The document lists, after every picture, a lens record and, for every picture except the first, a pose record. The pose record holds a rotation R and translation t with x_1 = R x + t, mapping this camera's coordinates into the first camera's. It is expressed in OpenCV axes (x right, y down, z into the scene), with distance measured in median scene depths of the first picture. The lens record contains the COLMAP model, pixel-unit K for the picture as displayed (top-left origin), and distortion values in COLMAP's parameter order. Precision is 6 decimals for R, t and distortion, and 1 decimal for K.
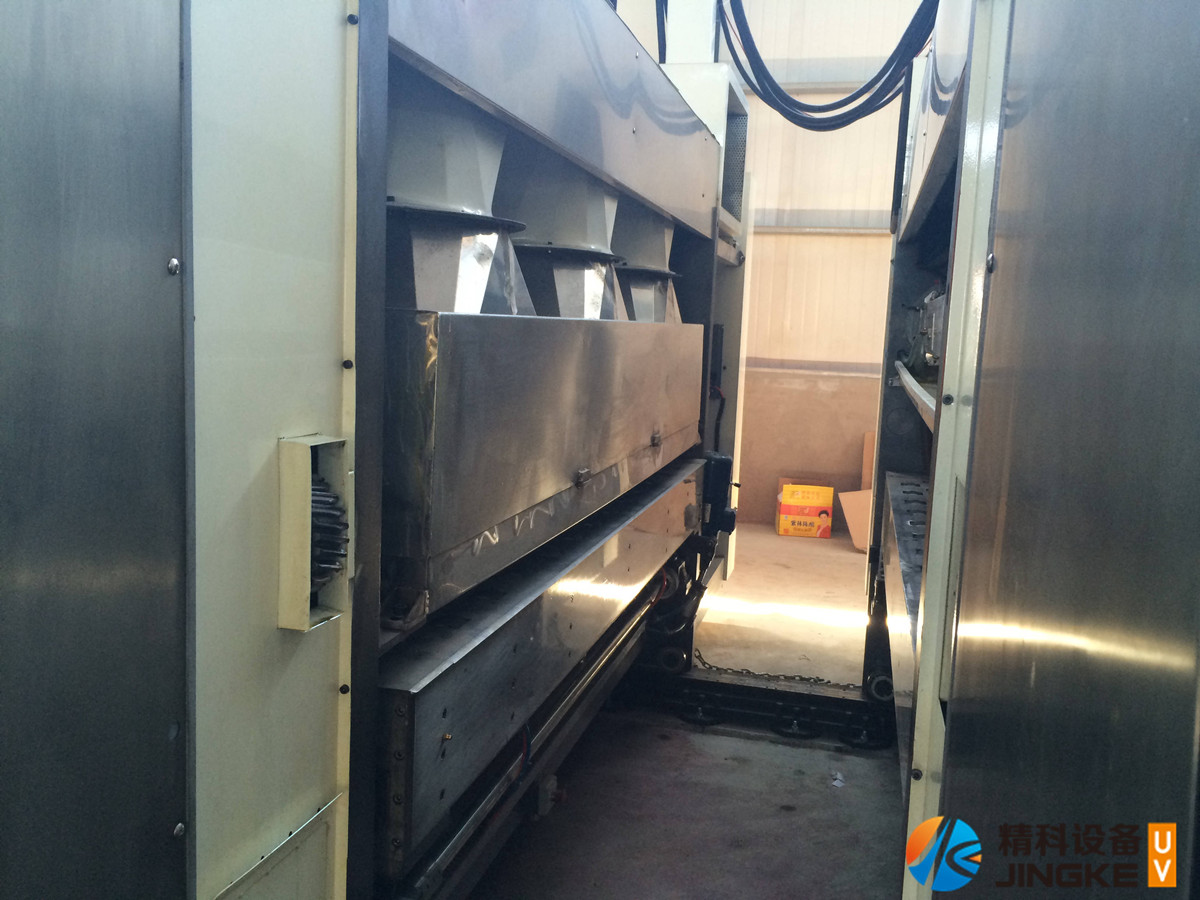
lens RADIAL K [[1021.8, 0, 600.0], [0, 1021.8, 450.0], [0, 0, 1]] dist [0.056909, -0.001439]
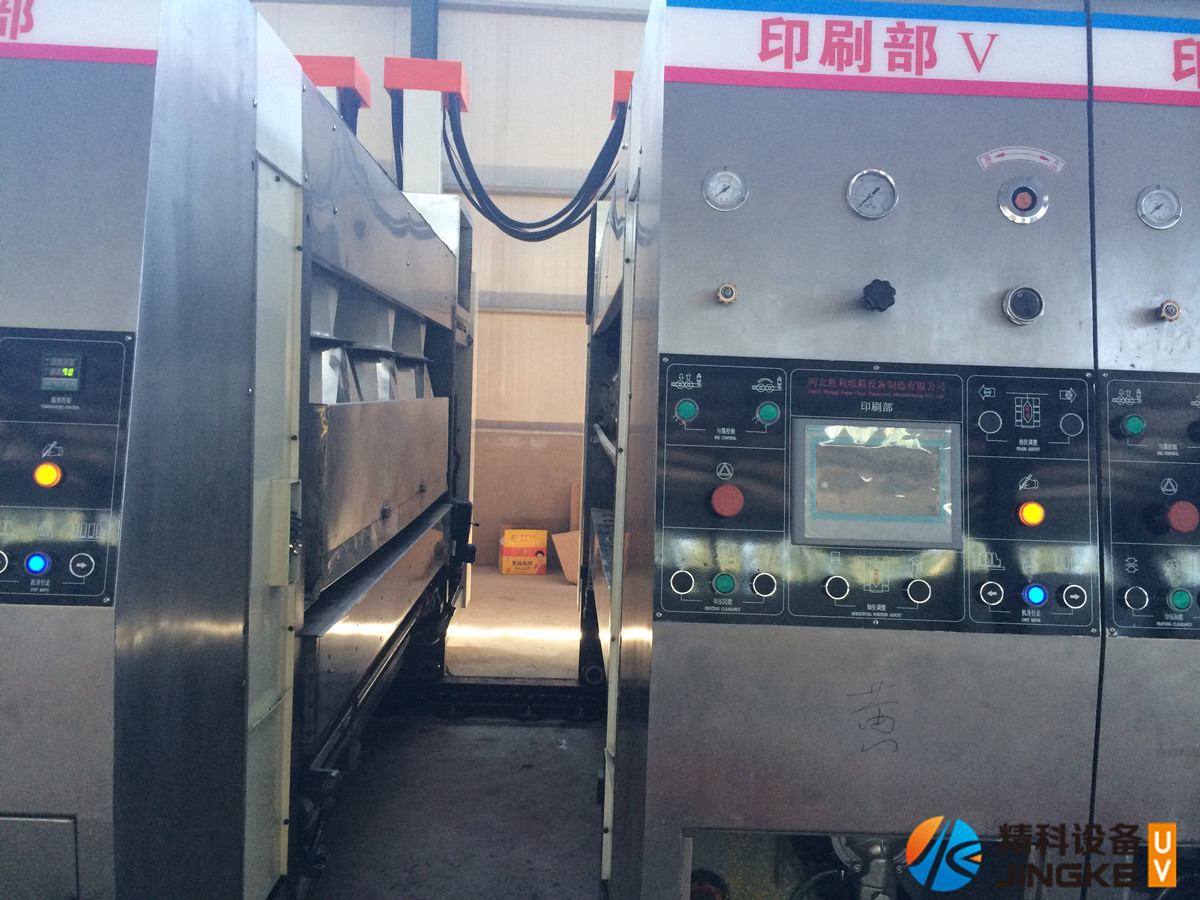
lens RADIAL K [[1021.8, 0, 600.0], [0, 1021.8, 450.0], [0, 0, 1]] dist [0.056909, -0.001439]
pose [[0.959393, -0.021644, 0.281240, -0.064871], [0.037619, 0.997963, -0.051527, 0.012805], [-0.279551, 0.060015, 0.958253, -0.222523]]
